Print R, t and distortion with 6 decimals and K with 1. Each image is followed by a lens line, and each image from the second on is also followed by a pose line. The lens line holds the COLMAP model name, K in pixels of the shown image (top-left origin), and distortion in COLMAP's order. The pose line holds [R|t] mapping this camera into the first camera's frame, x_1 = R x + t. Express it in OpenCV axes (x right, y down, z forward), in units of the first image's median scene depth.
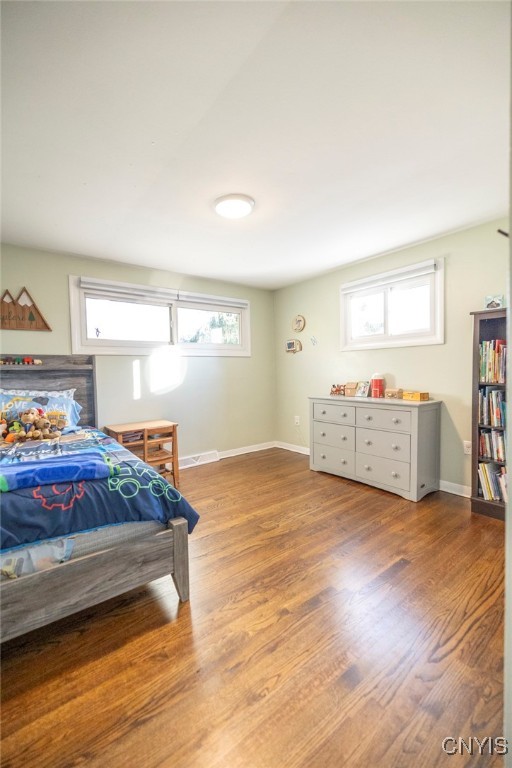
lens RADIAL K [[307.2, 0, 232.1], [0, 307.2, 368.5], [0, 0, 1]] dist [0.001163, -0.000240]
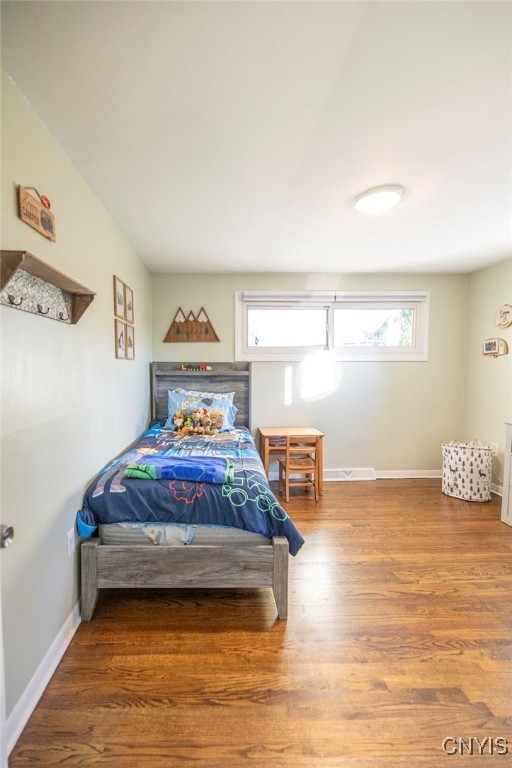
lens RADIAL K [[329.2, 0, 256.4], [0, 329.2, 351.8], [0, 0, 1]] dist [0.001687, -0.000224]
pose [[0.826816, 0.013019, -0.562322, 0.293160], [-0.004486, 0.999853, 0.016553, -0.124461], [0.562455, -0.011164, 0.826752, 0.030084]]
